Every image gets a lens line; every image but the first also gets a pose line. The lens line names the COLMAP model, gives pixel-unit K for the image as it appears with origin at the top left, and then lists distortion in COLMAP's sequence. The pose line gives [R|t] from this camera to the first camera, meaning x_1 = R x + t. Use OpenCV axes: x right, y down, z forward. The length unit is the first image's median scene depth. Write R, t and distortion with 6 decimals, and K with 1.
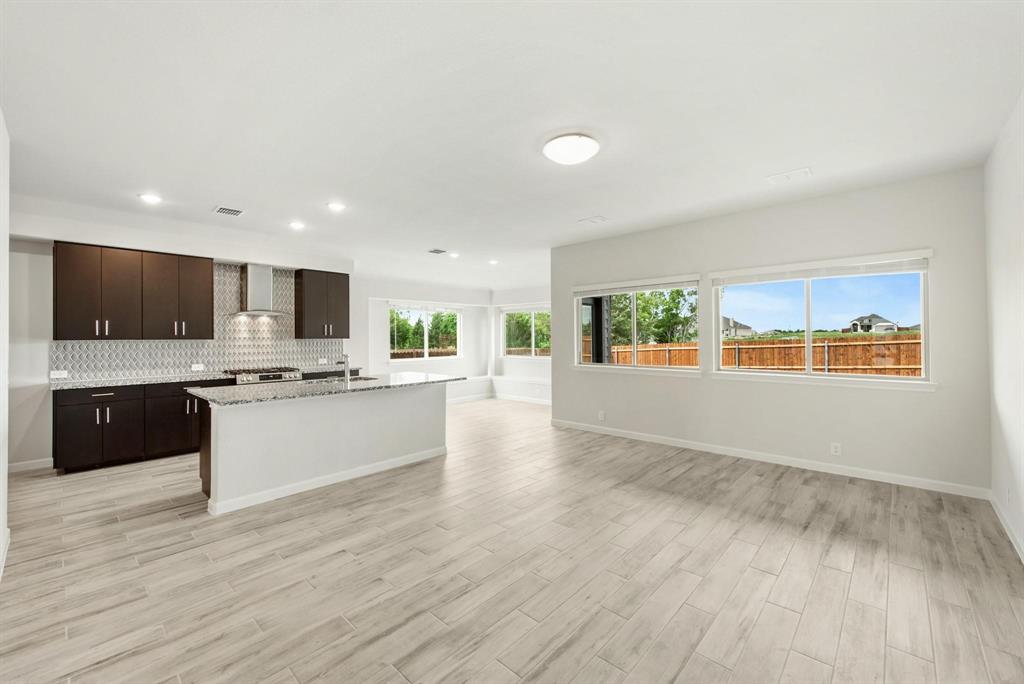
lens RADIAL K [[413.8, 0, 519.2], [0, 413.8, 335.1], [0, 0, 1]] dist [0.000455, -0.000184]
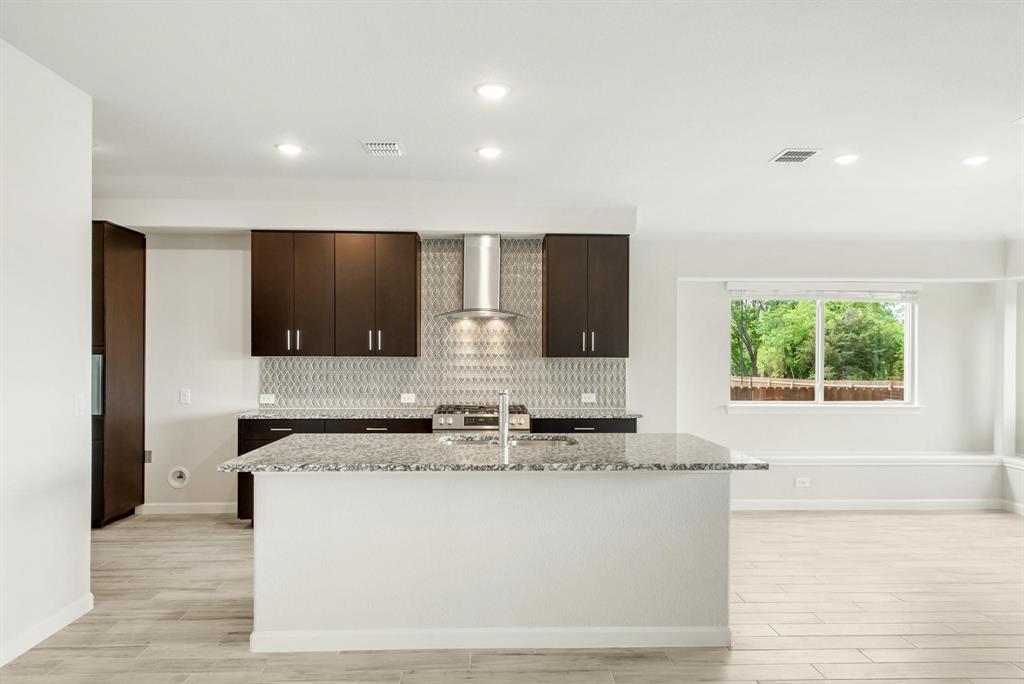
lens RADIAL K [[692.7, 0, 506.1], [0, 692.7, 359.3], [0, 0, 1]] dist [0.042592, -0.041011]
pose [[0.696414, 0.011240, -0.717552, 0.141189], [-0.004581, 0.999927, 0.011217, 0.001573], [0.717626, -0.004525, 0.696414, 0.342205]]
